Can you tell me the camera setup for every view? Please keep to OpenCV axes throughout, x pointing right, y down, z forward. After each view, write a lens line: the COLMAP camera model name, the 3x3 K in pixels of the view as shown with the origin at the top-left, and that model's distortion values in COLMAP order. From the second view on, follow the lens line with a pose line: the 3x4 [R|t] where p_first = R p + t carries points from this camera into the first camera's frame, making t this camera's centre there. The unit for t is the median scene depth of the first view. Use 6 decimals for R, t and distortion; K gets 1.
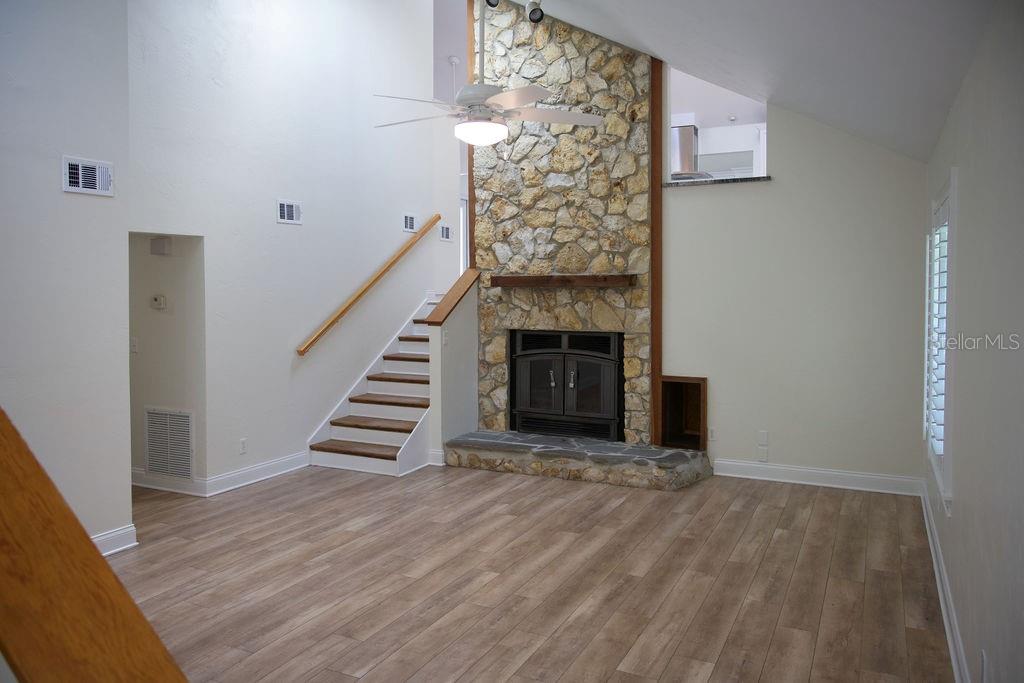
lens RADIAL K [[741.4, 0, 513.1], [0, 741.4, 336.7], [0, 0, 1]] dist [-0.005623, -0.001474]
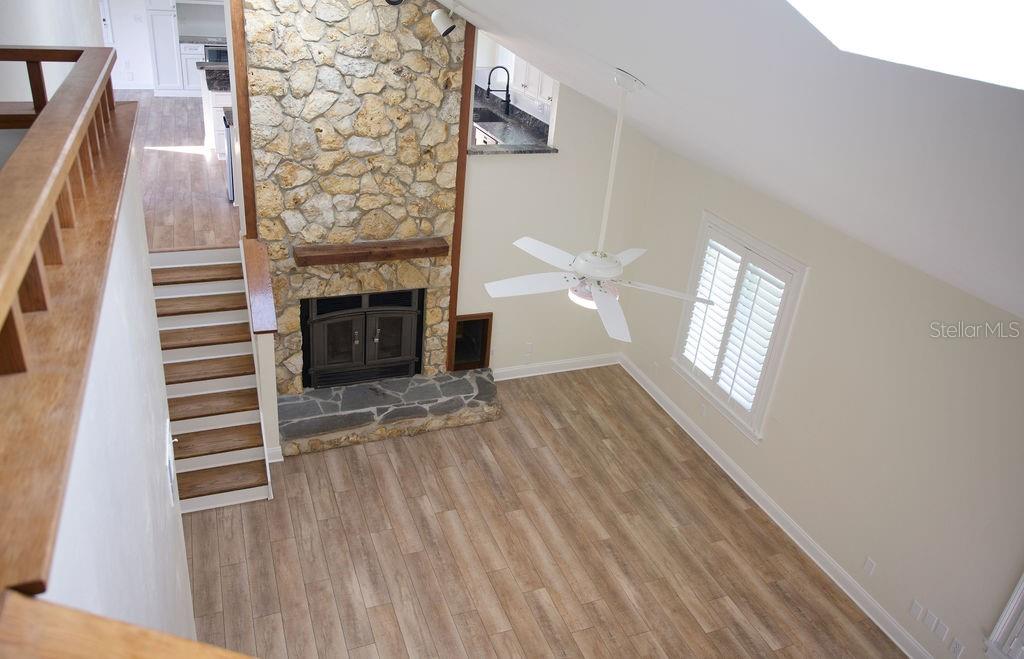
lens RADIAL K [[735.3, 0, 510.8], [0, 735.3, 329.8], [0, 0, 1]] dist [-0.001747, 0.000330]
pose [[0.659867, -0.293513, 0.691683, -0.526194], [-0.041130, 0.905058, 0.423295, -0.408113], [-0.750256, -0.307768, 0.585146, 0.276531]]
